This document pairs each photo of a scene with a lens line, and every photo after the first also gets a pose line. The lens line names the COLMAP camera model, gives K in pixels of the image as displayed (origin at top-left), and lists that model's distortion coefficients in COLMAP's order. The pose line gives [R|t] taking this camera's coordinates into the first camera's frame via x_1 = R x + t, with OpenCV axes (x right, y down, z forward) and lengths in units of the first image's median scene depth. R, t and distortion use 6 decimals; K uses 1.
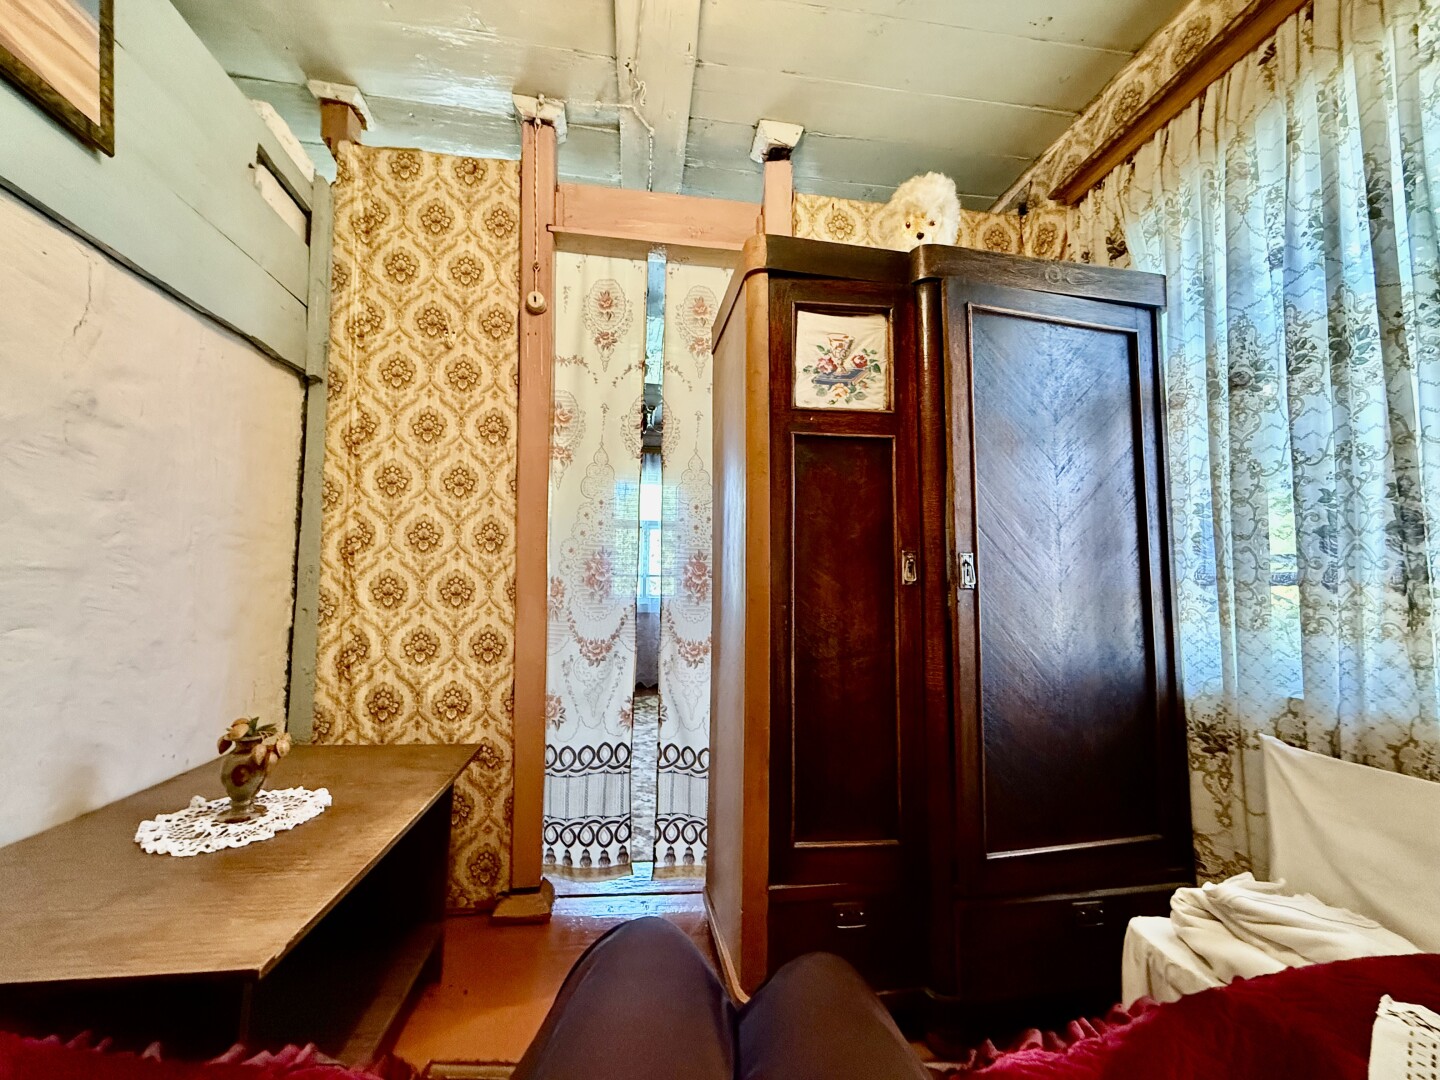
lens RADIAL K [[576.5, 0, 724.0], [0, 576.5, 544.6], [0, 0, 1]] dist [-0.000795, 0.000979]
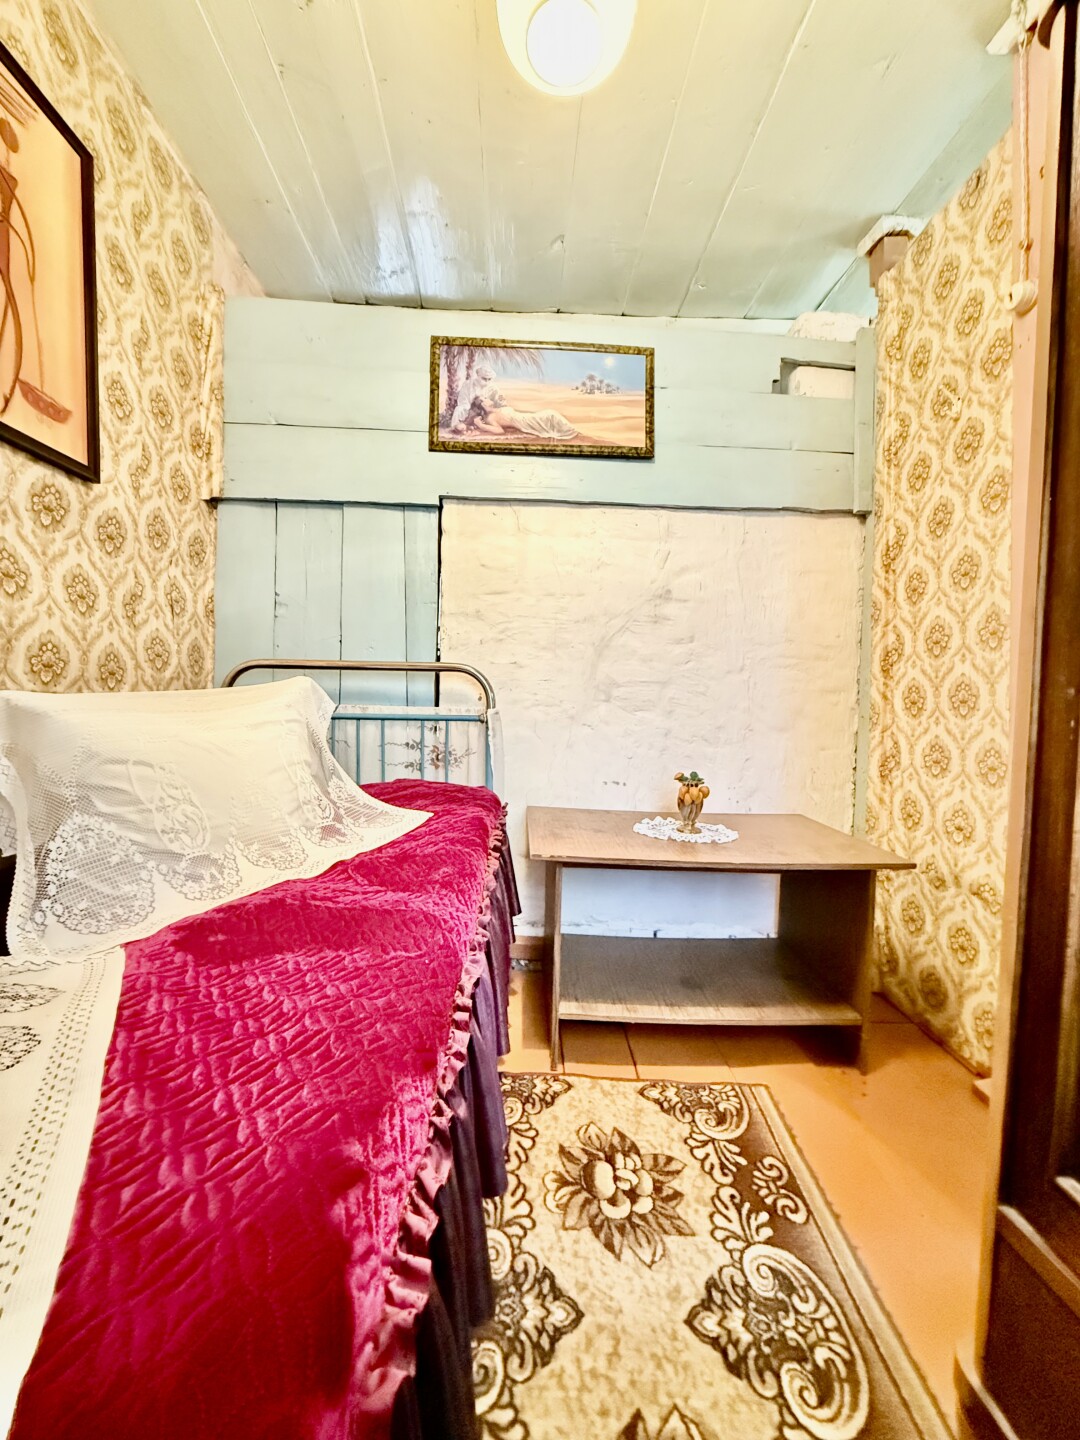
lens RADIAL K [[576.5, 0, 537.0], [0, 576.5, 720.7], [0, 0, 1]] dist [-0.000795, 0.000979]
pose [[-0.106187, 0.009993, -0.994296, 0.475599], [0.043349, 0.999045, 0.005411, 0.083050], [0.993401, -0.042527, -0.106518, 0.460726]]
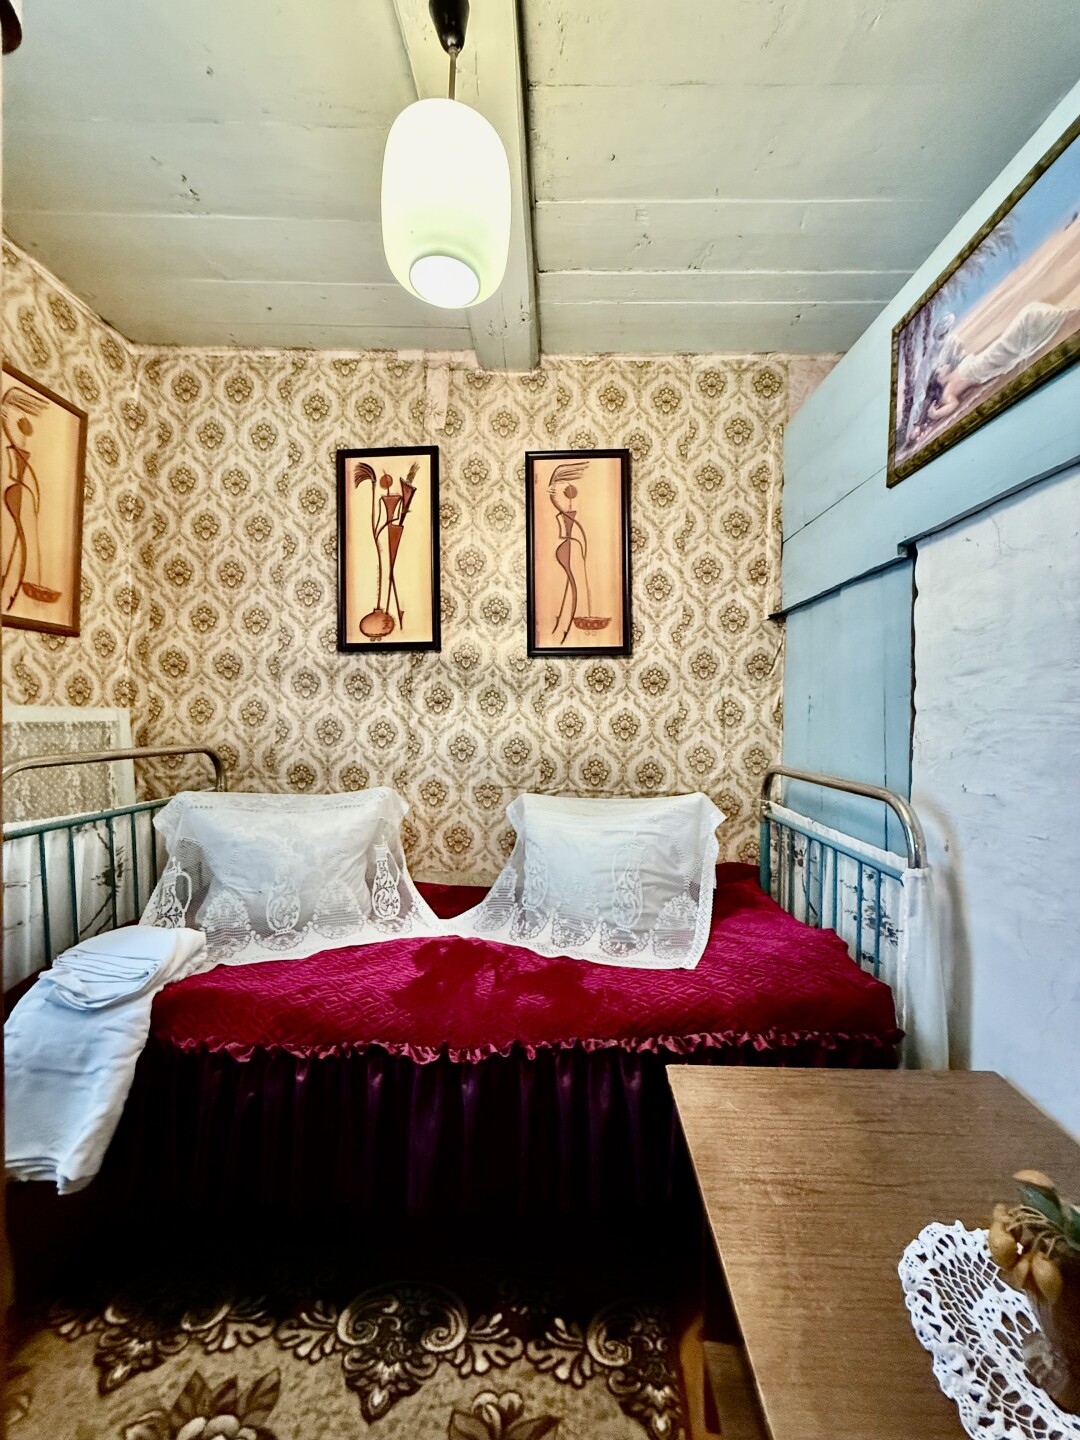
lens RADIAL K [[576.5, 0, 536.7], [0, 576.5, 716.8], [0, 0, 1]] dist [-0.000795, 0.000979]
pose [[-0.983554, -0.031037, 0.177927, -0.253119], [-0.042136, 0.997372, -0.058942, -0.050181], [-0.175630, -0.065469, -0.982277, 0.985729]]
